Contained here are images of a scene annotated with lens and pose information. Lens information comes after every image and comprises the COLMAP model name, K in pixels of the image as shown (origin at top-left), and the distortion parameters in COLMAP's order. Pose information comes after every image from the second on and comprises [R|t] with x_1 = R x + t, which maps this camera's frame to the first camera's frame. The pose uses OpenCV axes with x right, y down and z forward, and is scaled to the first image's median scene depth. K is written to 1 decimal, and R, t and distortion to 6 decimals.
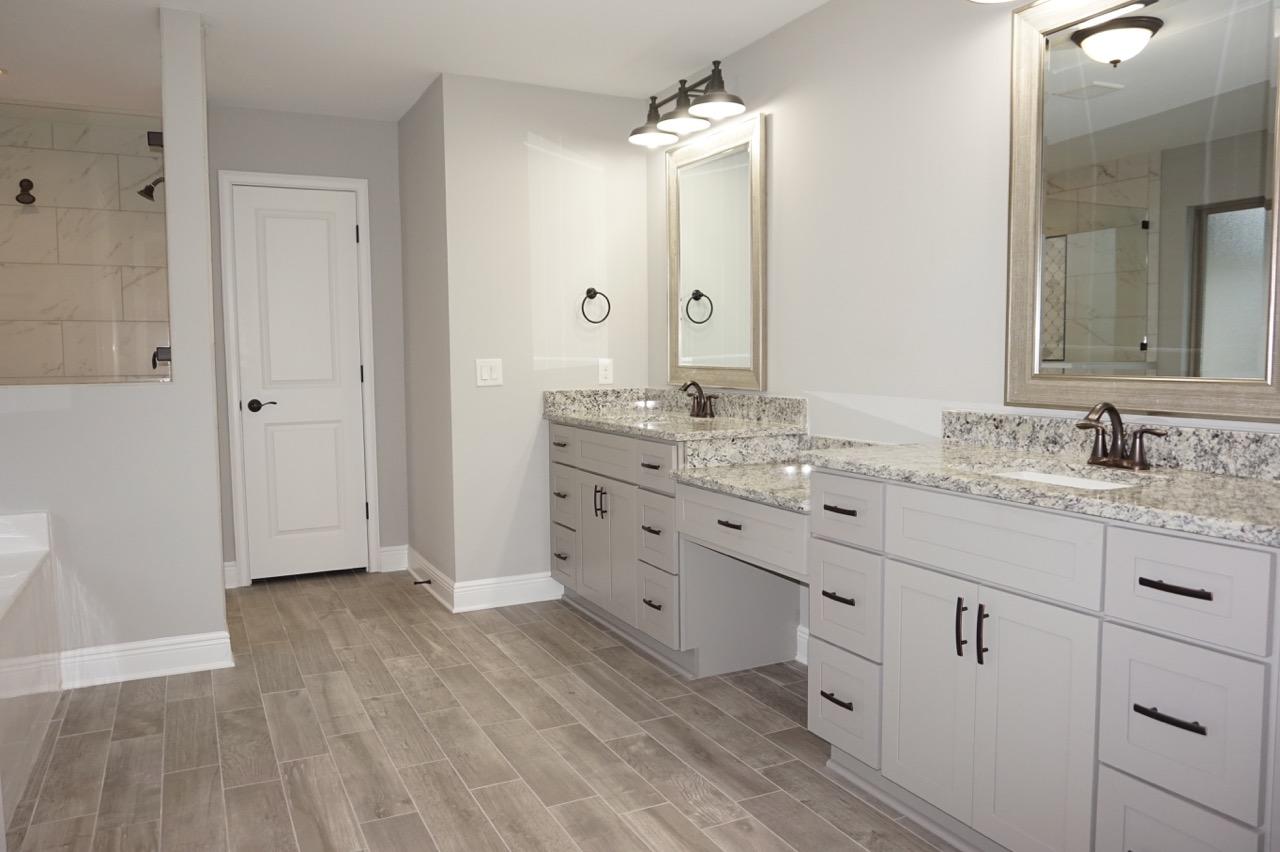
lens RADIAL K [[933.8, 0, 640.0], [0, 933.8, 426.0], [0, 0, 1]] dist [-0.050011, 0.040899]
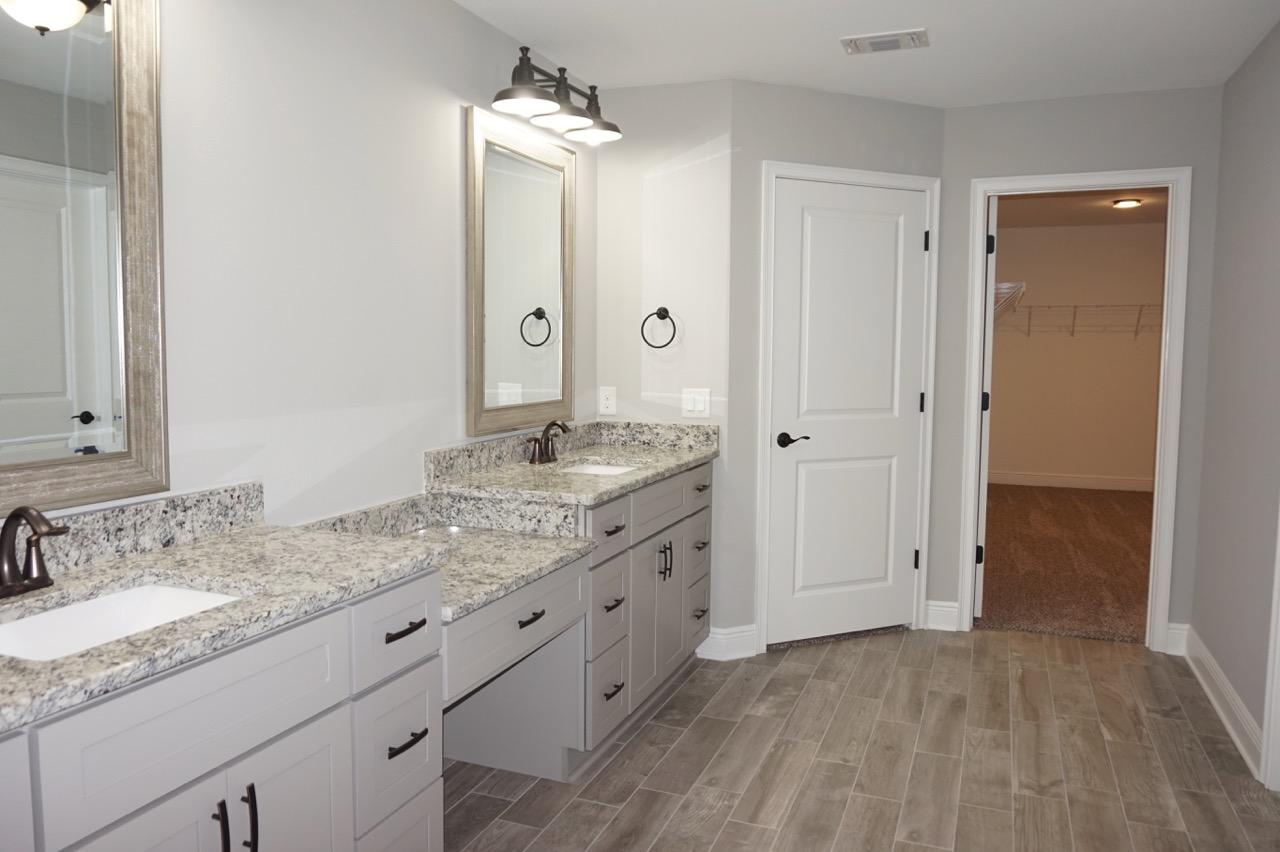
lens RADIAL K [[933.8, 0, 640.0], [0, 933.8, 426.0], [0, 0, 1]] dist [-0.050011, 0.040899]
pose [[-0.675619, -0.065712, 0.734317, -0.589166], [0.052143, 0.989267, 0.136501, -0.177278], [-0.735405, 0.130513, -0.664941, 1.546109]]
